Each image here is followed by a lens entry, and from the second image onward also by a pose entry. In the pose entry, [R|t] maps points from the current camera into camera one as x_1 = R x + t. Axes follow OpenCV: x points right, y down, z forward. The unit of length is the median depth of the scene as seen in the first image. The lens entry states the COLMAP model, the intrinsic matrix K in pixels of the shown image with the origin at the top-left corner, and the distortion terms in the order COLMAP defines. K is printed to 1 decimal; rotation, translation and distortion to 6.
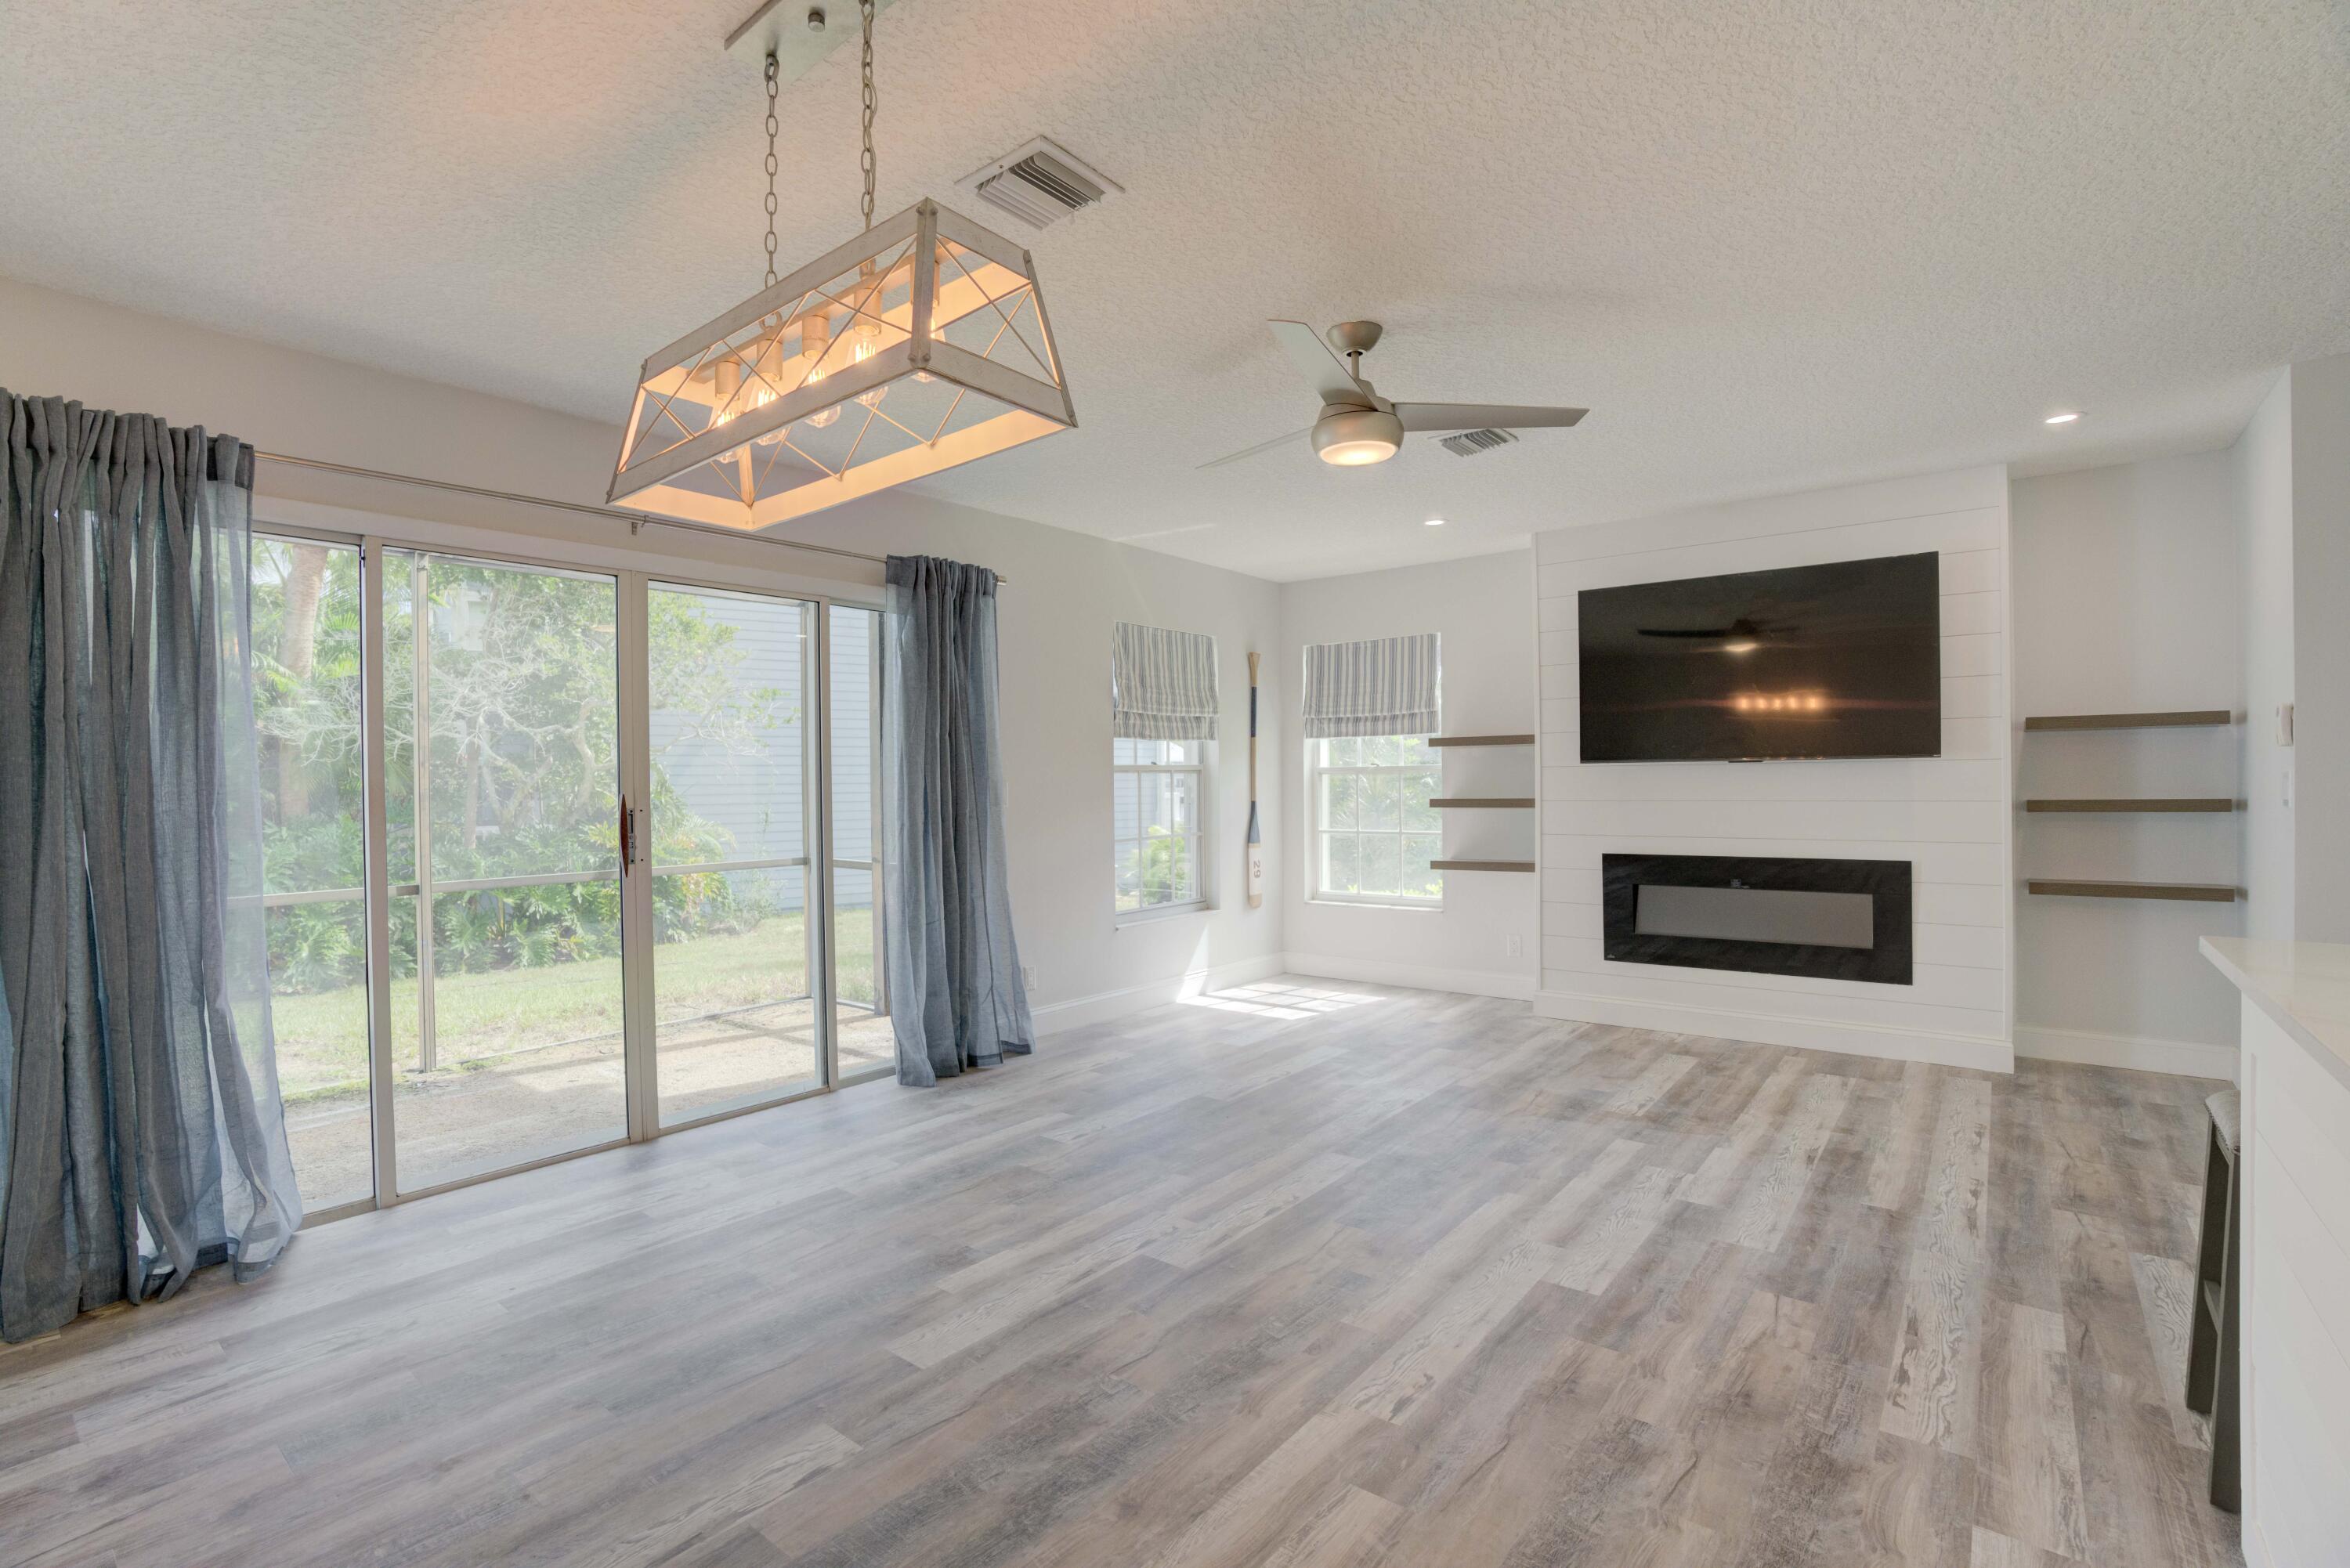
lens RADIAL K [[1071.4, 0, 1170.6], [0, 1071.4, 787.5], [0, 0, 1]] dist [-0.070313, 0.027620]
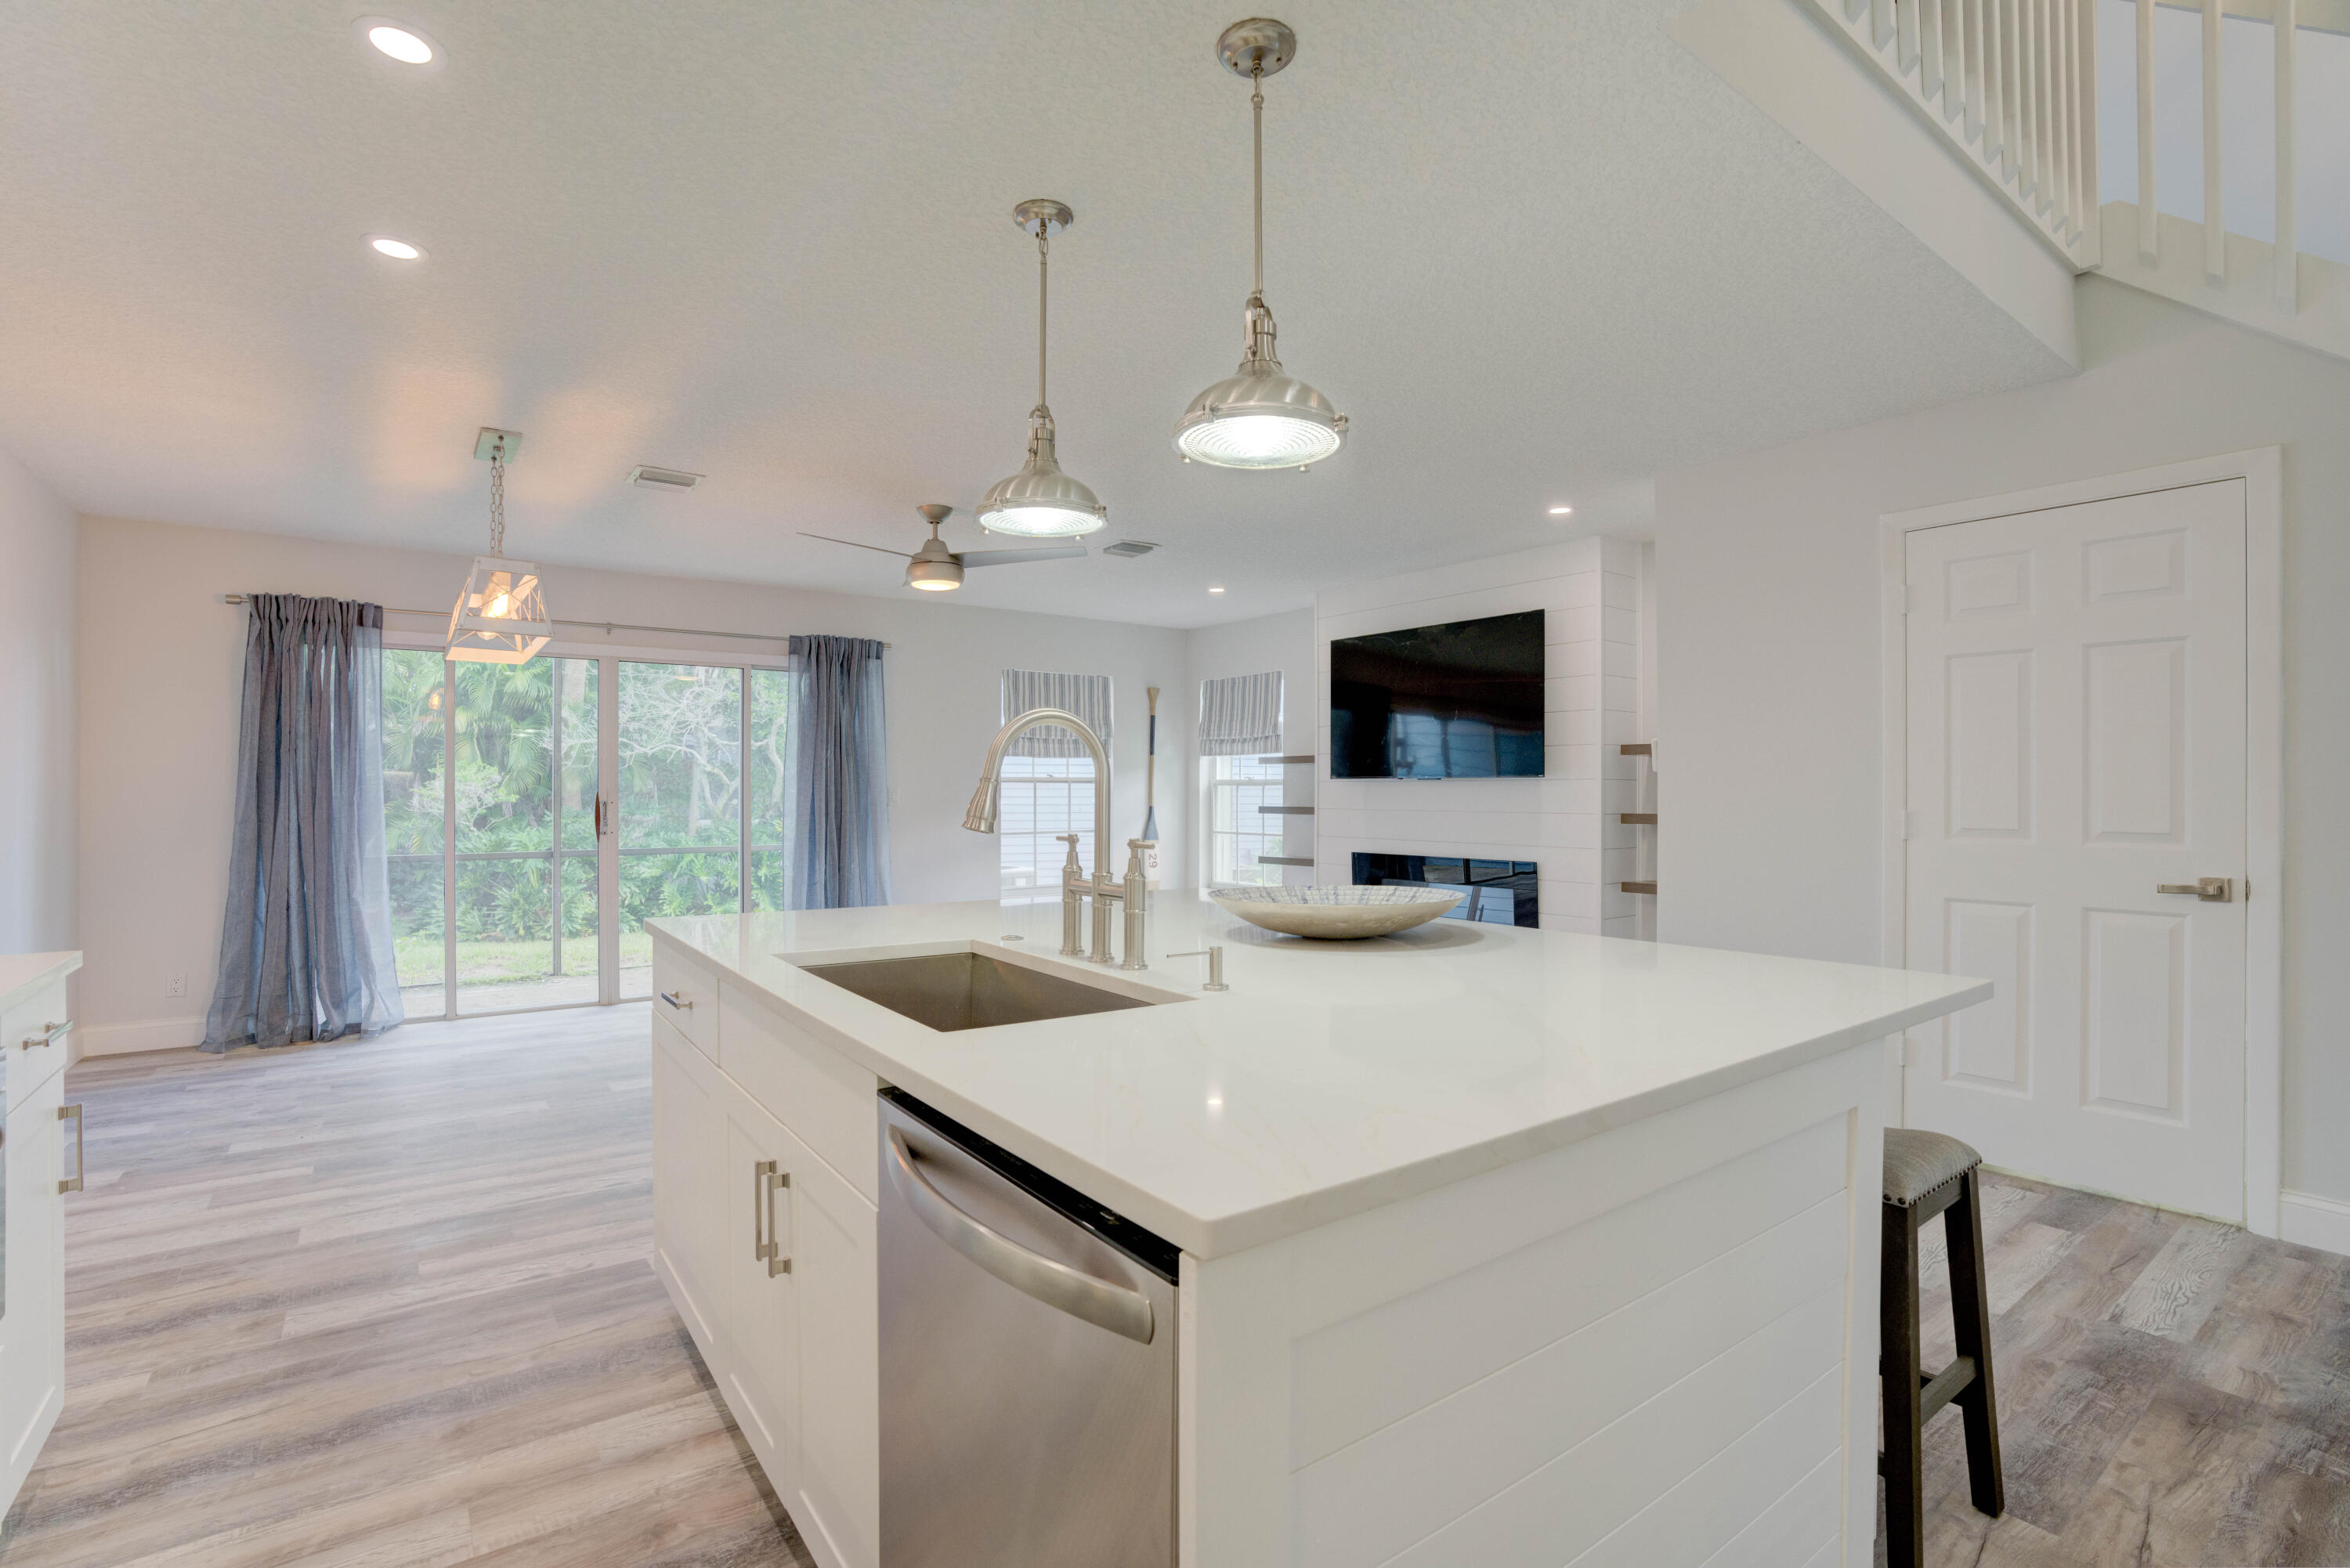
lens RADIAL K [[1071.4, 0, 1170.6], [0, 1071.4, 787.5], [0, 0, 1]] dist [-0.070313, 0.027620]
pose [[0.969980, 0.012653, -0.242853, 0.639174], [-0.014857, 0.999863, -0.007246, -0.001568], [0.242728, 0.010637, 0.970036, -0.324790]]
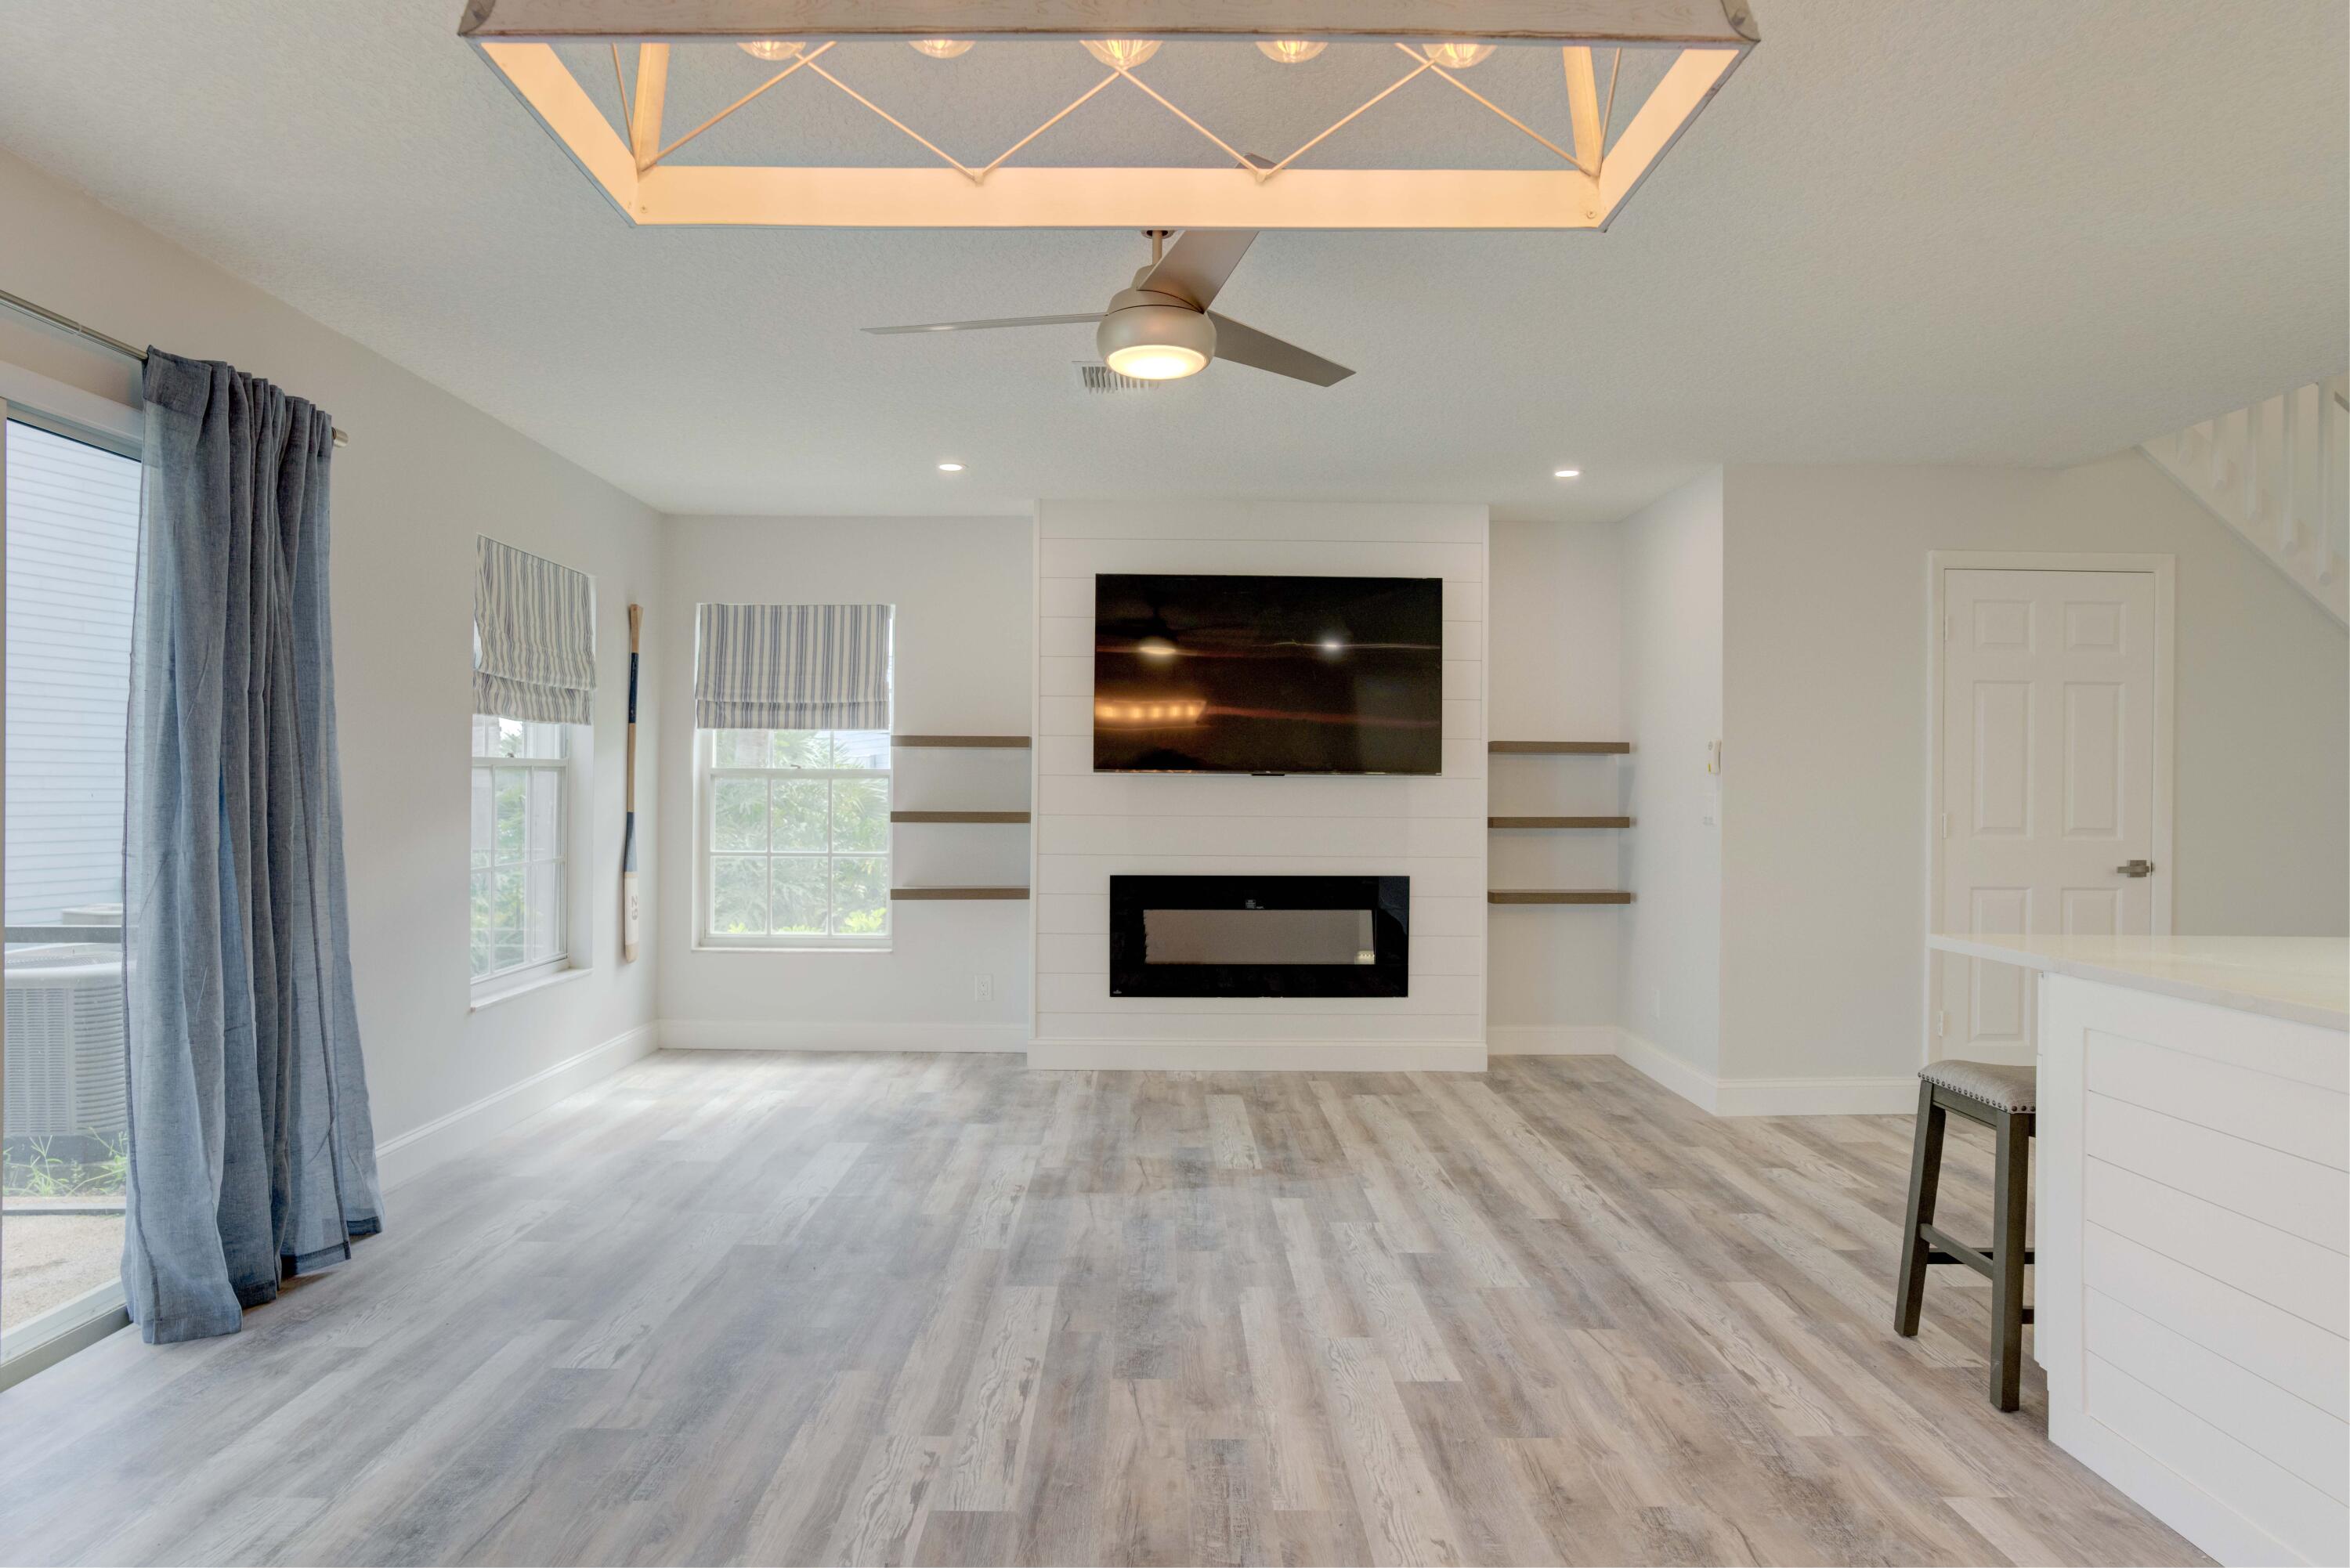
lens RADIAL K [[1248.1, 0, 1170.5], [0, 1248.1, 787.8], [0, 0, 1]] dist [-0.057613, 0.034067]
pose [[0.770986, 0.018092, 0.636595, -0.266721], [-0.013145, 0.999836, -0.012495, 0.002522], [-0.636717, 0.001266, 0.771097, 0.214545]]
